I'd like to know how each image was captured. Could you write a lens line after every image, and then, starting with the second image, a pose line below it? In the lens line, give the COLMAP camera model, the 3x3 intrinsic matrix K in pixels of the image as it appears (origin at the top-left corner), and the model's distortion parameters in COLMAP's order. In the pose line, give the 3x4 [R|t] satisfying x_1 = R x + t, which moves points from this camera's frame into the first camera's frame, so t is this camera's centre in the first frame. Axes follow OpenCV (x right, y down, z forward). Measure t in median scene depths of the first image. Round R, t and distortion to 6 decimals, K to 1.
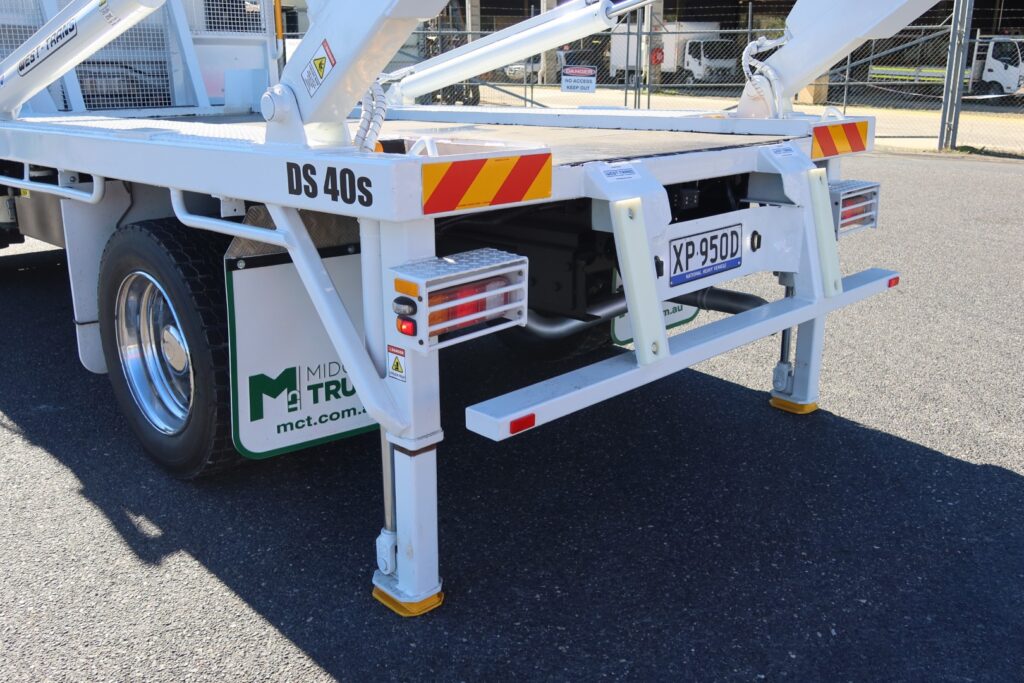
lens RADIAL K [[929.1, 0, 512.0], [0, 929.1, 341.5], [0, 0, 1]] dist [-0.003787, -0.004200]
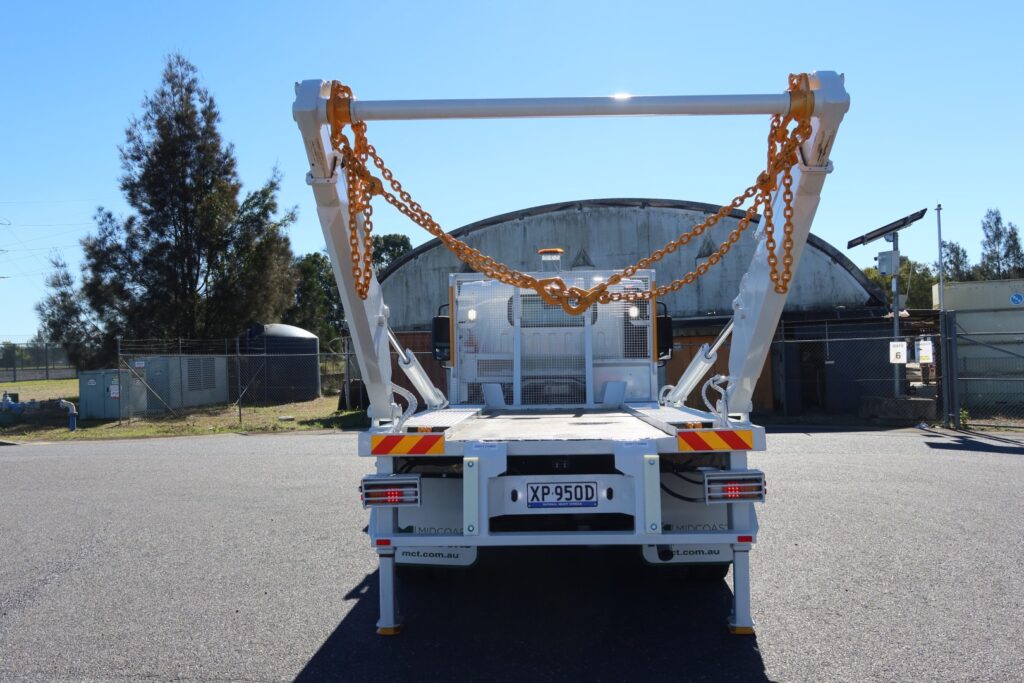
lens RADIAL K [[882.8, 0, 512.0], [0, 882.8, 341.5], [0, 0, 1]] dist [-0.001838, -0.005778]
pose [[0.677545, -0.023750, -0.735098, 1.488977], [-0.195108, 0.957865, -0.210779, 0.003887], [0.709130, 0.286236, 0.644363, -0.307587]]
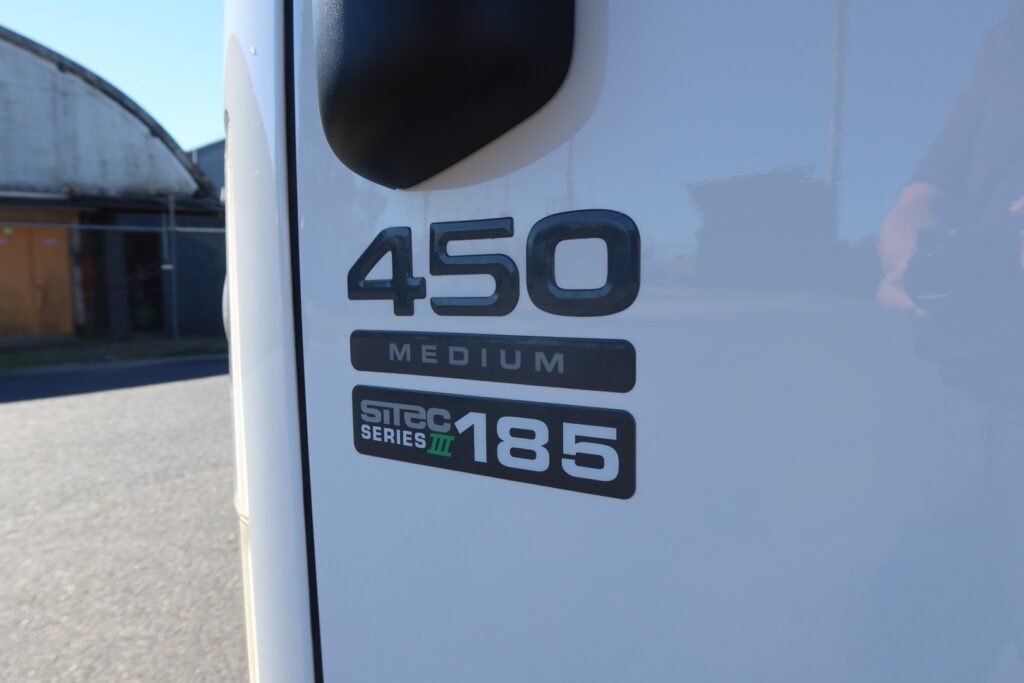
lens RADIAL K [[706.8, 0, 508.3], [0, 706.8, 342.1], [0, 0, 1]] dist [-0.025230, 0.004953]
pose [[0.961249, -0.014628, 0.275294, -1.541760], [0.067880, 0.980406, -0.184922, -0.522440], [-0.267195, 0.196444, 0.943407, 1.910888]]
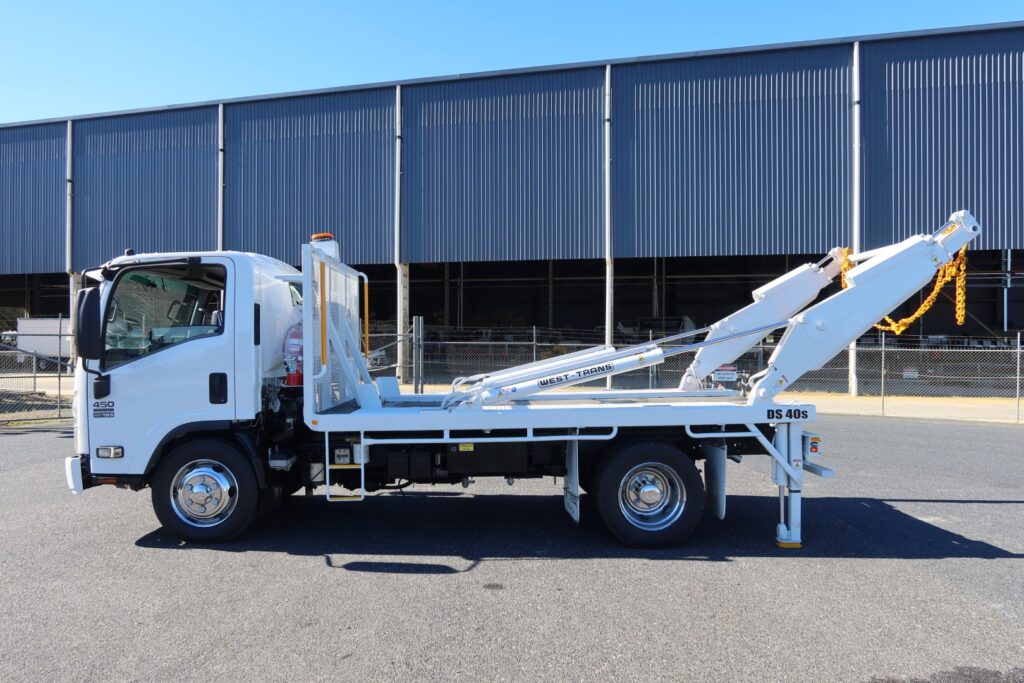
lens RADIAL K [[737.7, 0, 512.0], [0, 737.7, 341.5], [0, 0, 1]] dist [-0.023000, -0.005746]
pose [[0.675541, 0.002795, 0.737317, -2.316905], [0.211714, 0.957147, -0.197604, -0.080213], [-0.706273, 0.289590, 0.646000, -0.116823]]
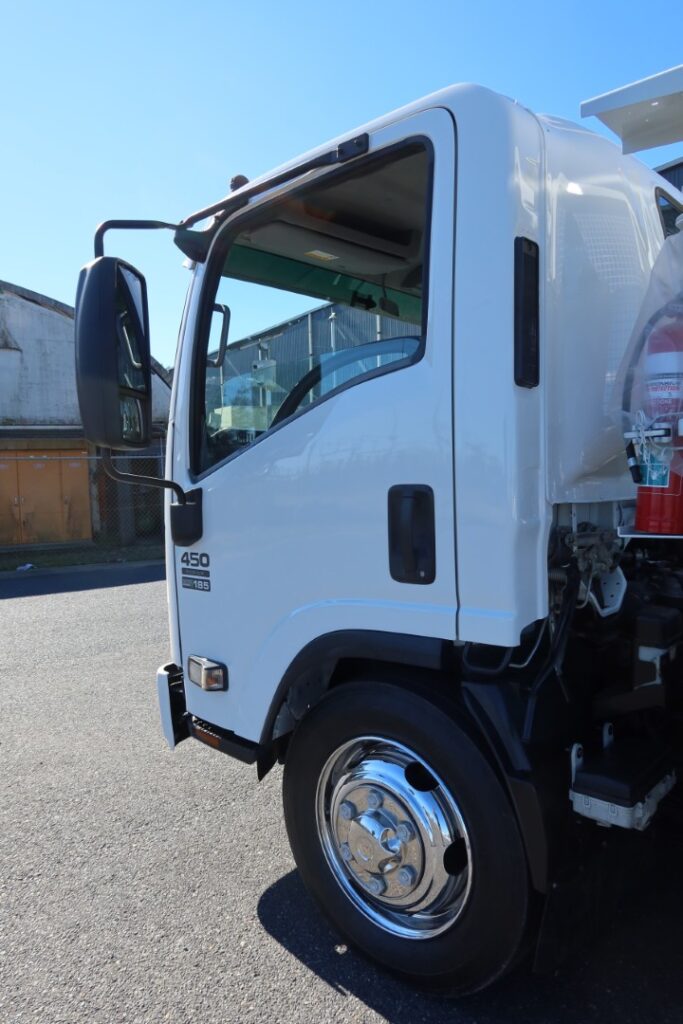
lens RADIAL K [[716.7, 0, 341.5], [0, 716.7, 512.0], [0, 0, 1]] dist [-0.027572, -0.001477]
pose [[0.997396, -0.018812, 0.069626, -1.418844], [0.034678, 0.971552, -0.234272, -0.424204], [-0.063238, 0.236076, 0.969675, 1.283518]]
